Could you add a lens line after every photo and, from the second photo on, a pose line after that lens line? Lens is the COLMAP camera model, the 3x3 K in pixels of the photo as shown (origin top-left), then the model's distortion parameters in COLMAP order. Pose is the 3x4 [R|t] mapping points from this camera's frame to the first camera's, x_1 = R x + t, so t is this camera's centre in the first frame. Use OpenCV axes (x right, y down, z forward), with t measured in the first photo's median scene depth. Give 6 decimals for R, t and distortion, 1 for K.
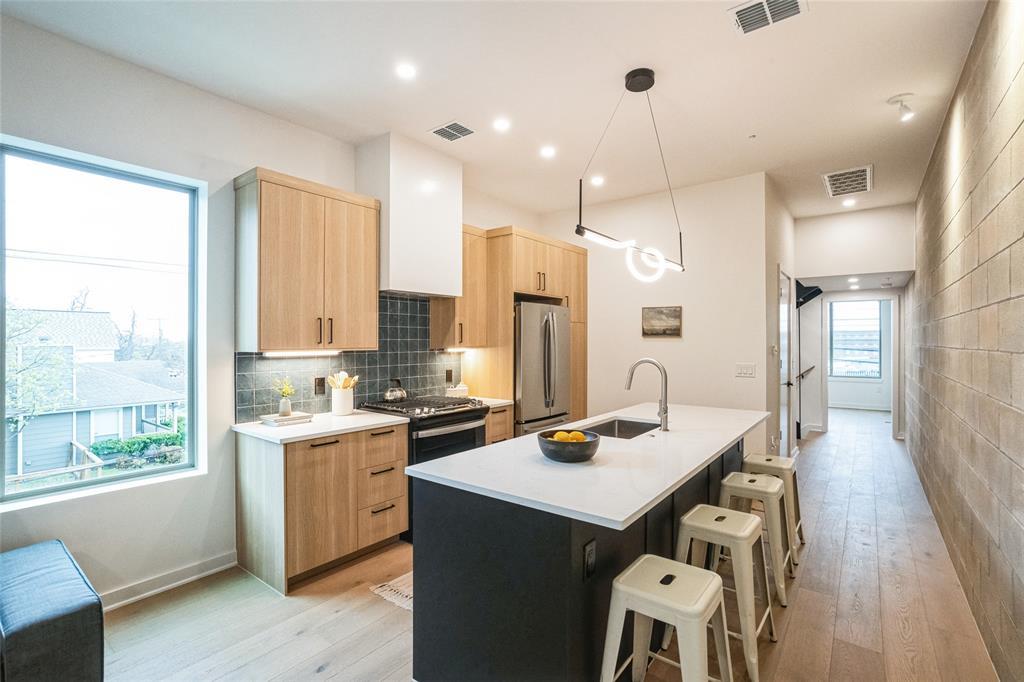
lens RADIAL K [[469.9, 0, 512.0], [0, 469.9, 341.0], [0, 0, 1]] dist [-0.044685, 0.022961]
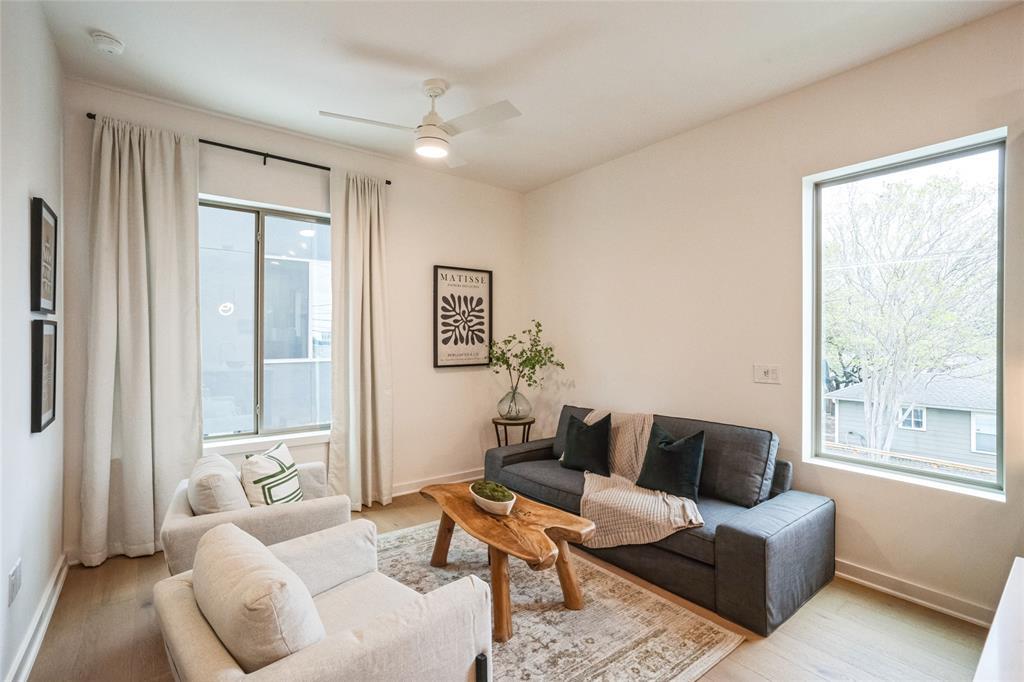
lens RADIAL K [[470.2, 0, 511.7], [0, 470.2, 334.1], [0, 0, 1]] dist [-0.046309, 0.023769]
pose [[-0.260222, -0.002143, -0.965546, 0.236292], [0.003433, 0.999989, -0.003145, 0.002395], [0.965543, -0.004133, -0.260212, 0.312539]]
